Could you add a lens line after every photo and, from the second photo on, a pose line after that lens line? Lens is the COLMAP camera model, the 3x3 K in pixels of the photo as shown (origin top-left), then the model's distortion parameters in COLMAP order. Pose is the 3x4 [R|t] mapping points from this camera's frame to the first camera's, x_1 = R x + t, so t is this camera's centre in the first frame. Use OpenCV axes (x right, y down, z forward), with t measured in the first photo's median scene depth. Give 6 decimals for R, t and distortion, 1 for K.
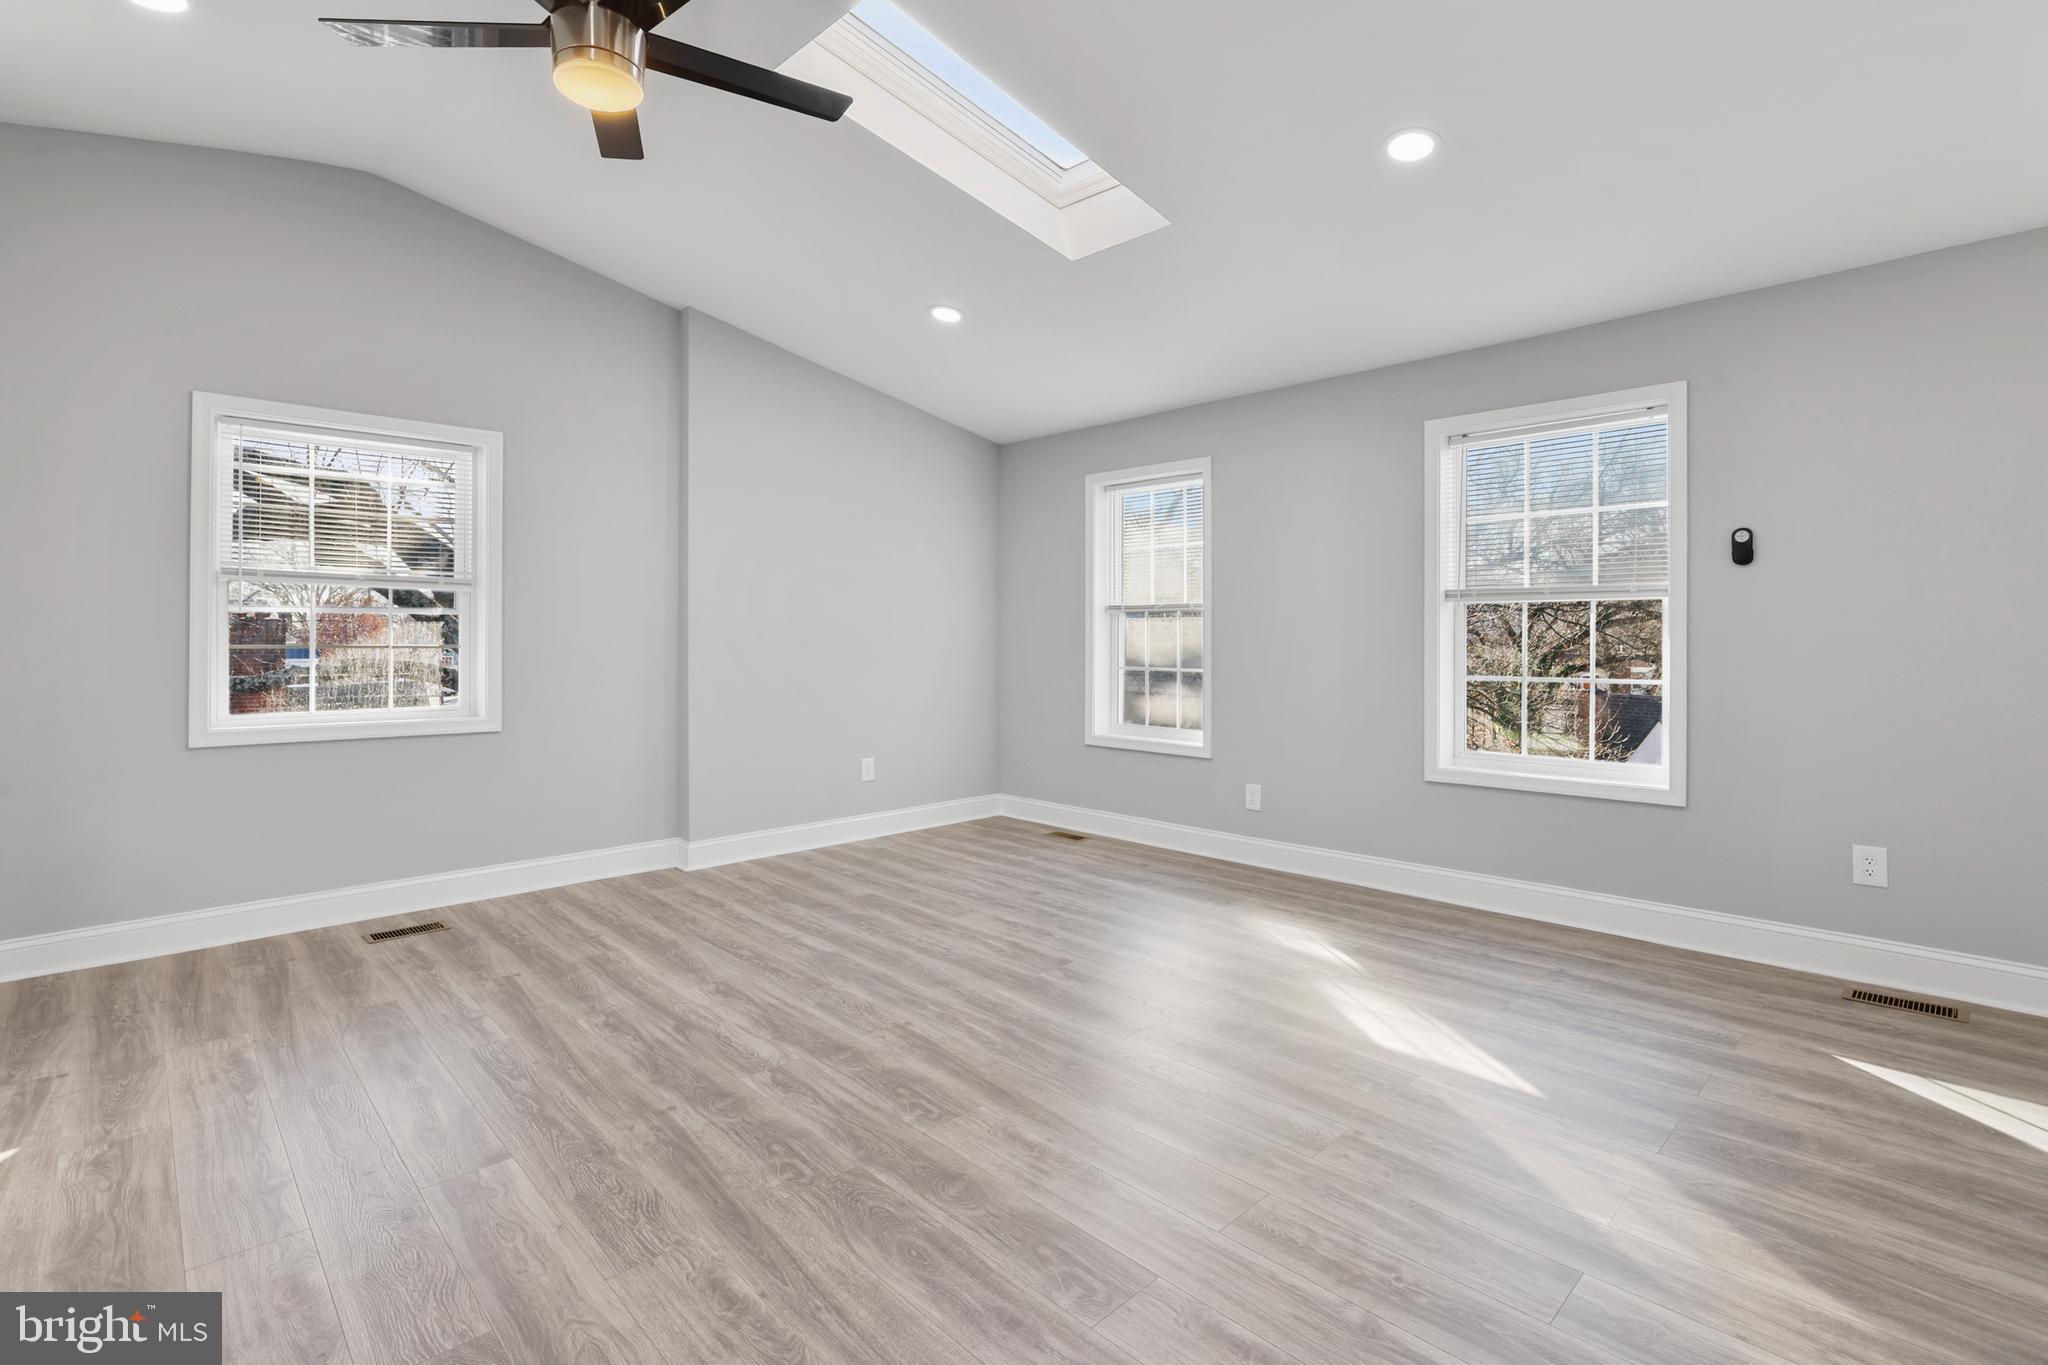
lens RADIAL K [[963.0, 0, 1019.4], [0, 963.0, 672.2], [0, 0, 1]] dist [-0.026758, 0.007124]
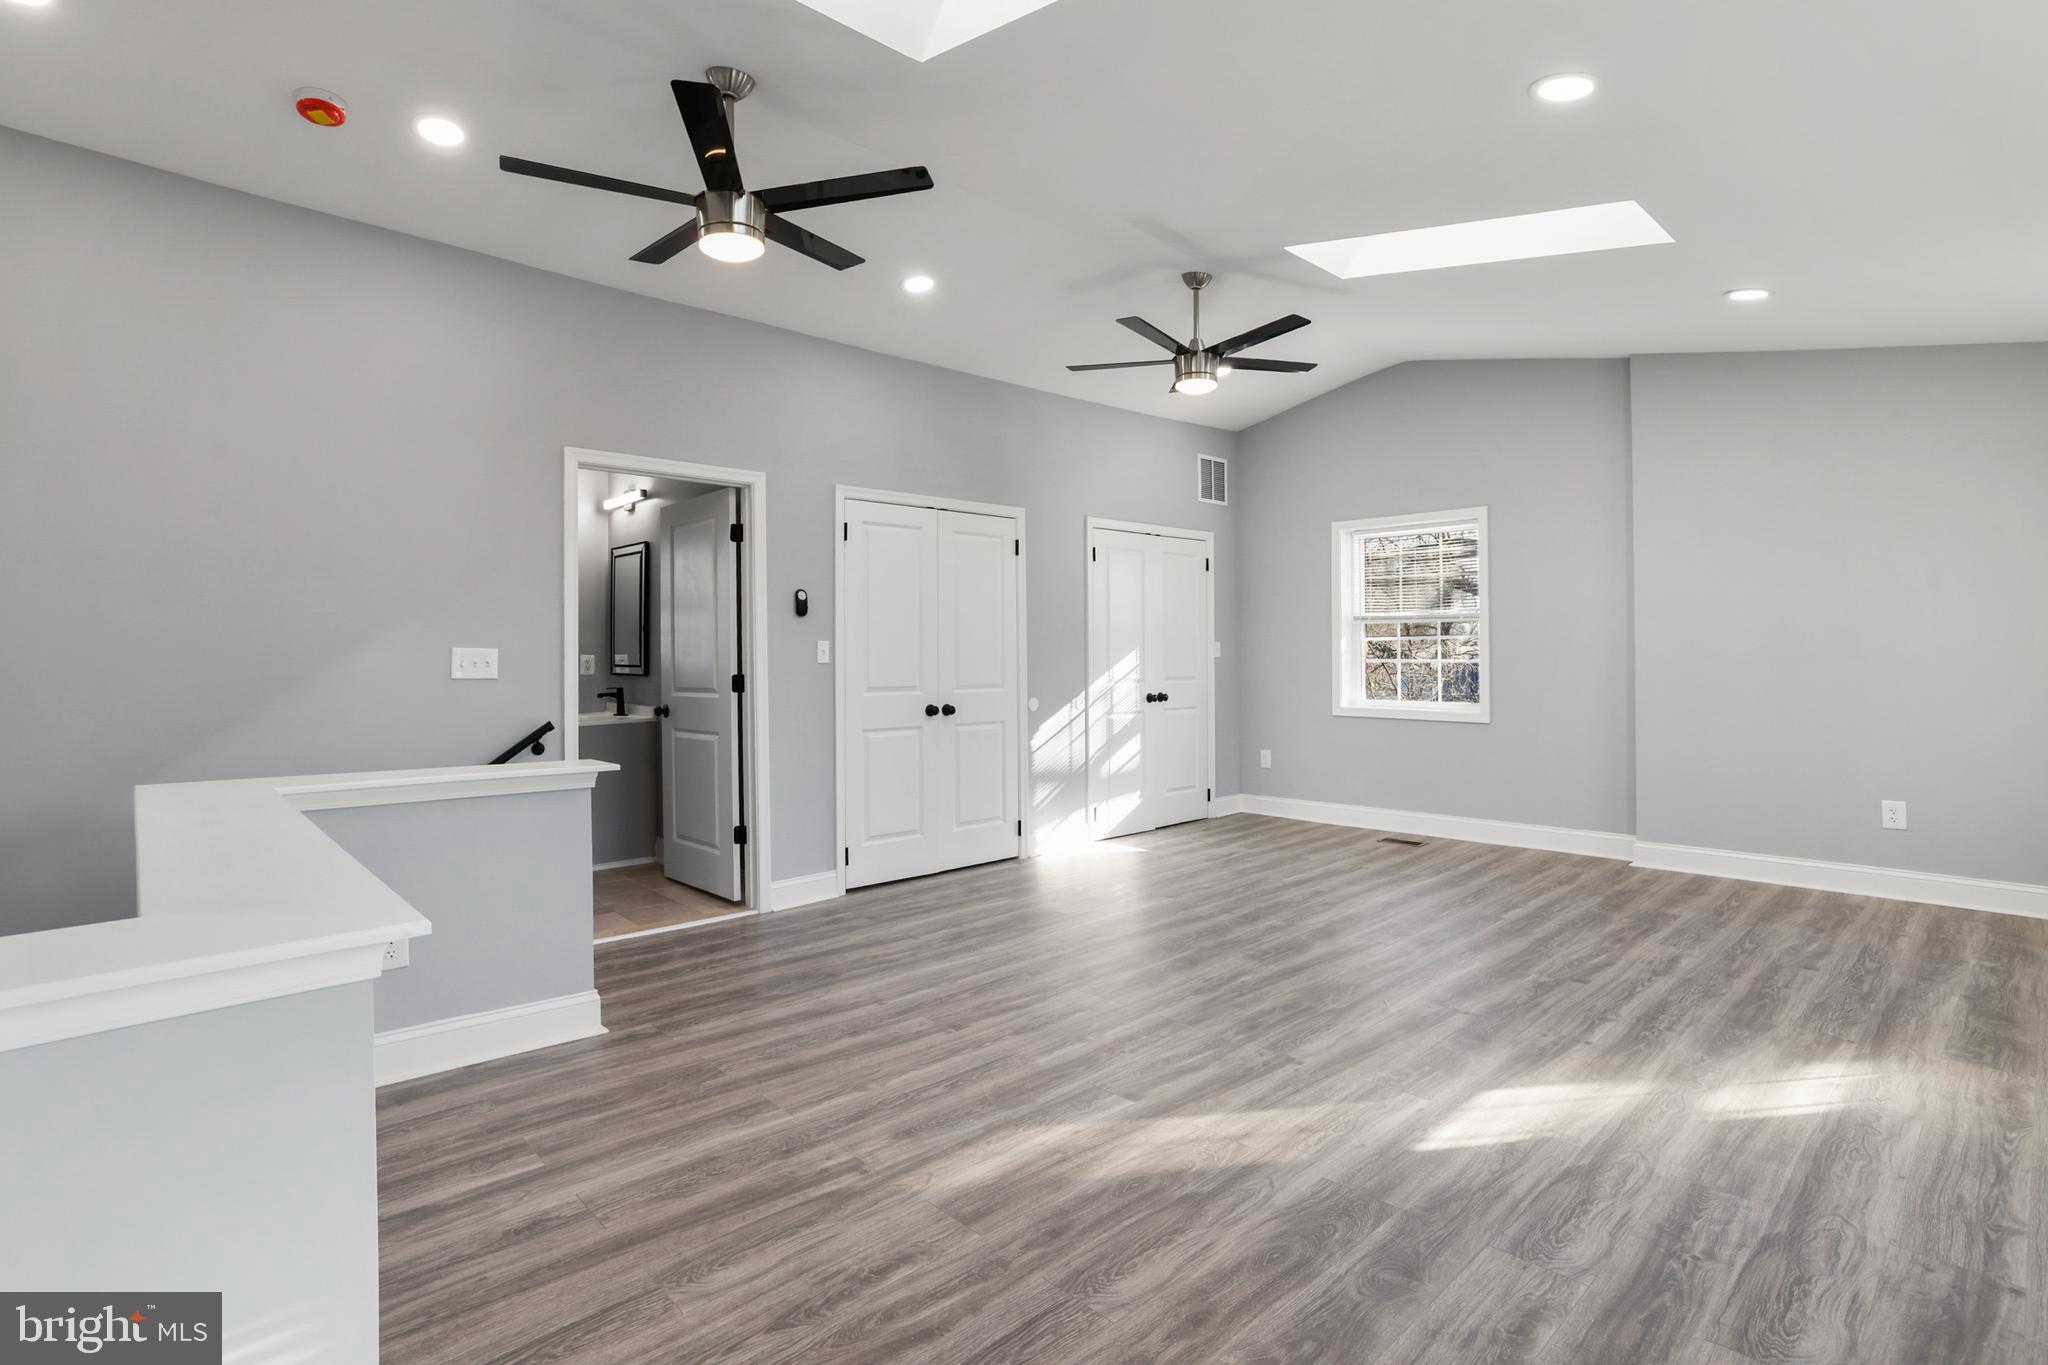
lens RADIAL K [[963.0, 0, 1025.1], [0, 963.0, 668.4], [0, 0, 1]] dist [-0.026758, 0.007124]
pose [[-0.002217, 0.015181, -0.999882, 1.248391], [-0.025376, 0.999562, 0.015233, -0.031256], [0.999676, 0.025407, -0.001831, 0.493563]]
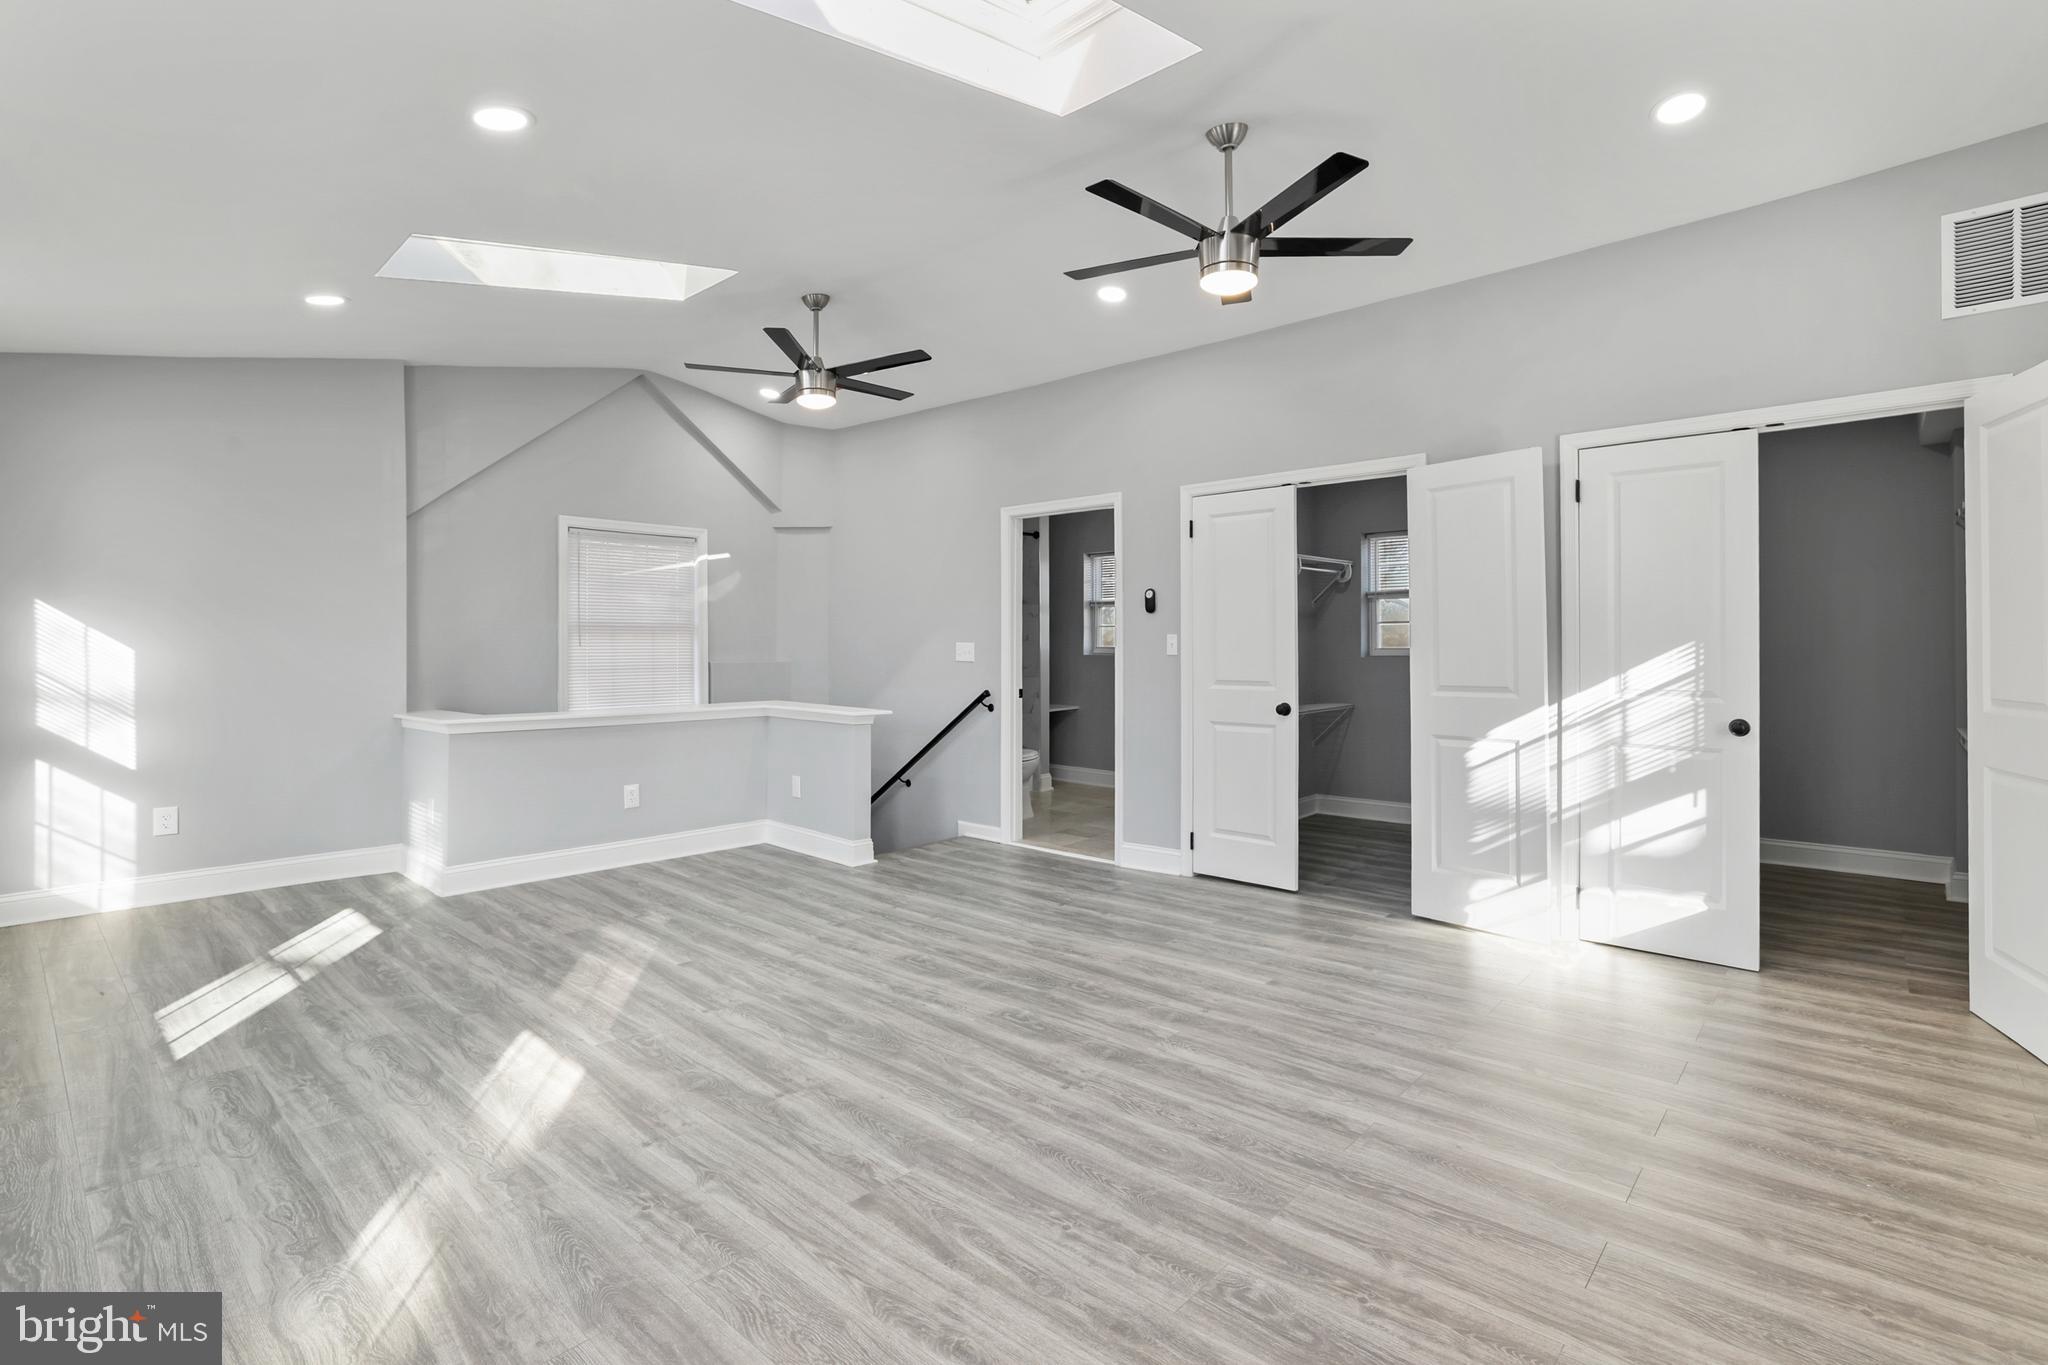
lens RADIAL K [[963.0, 0, 1050.9], [0, 963.0, 665.8], [0, 0, 1]] dist [-0.026758, 0.007124]
pose [[-0.994974, 0.008521, -0.099768, -0.015551], [0.003260, 0.998601, 0.052772, -0.082413], [0.100078, 0.052182, -0.993610, 1.911544]]
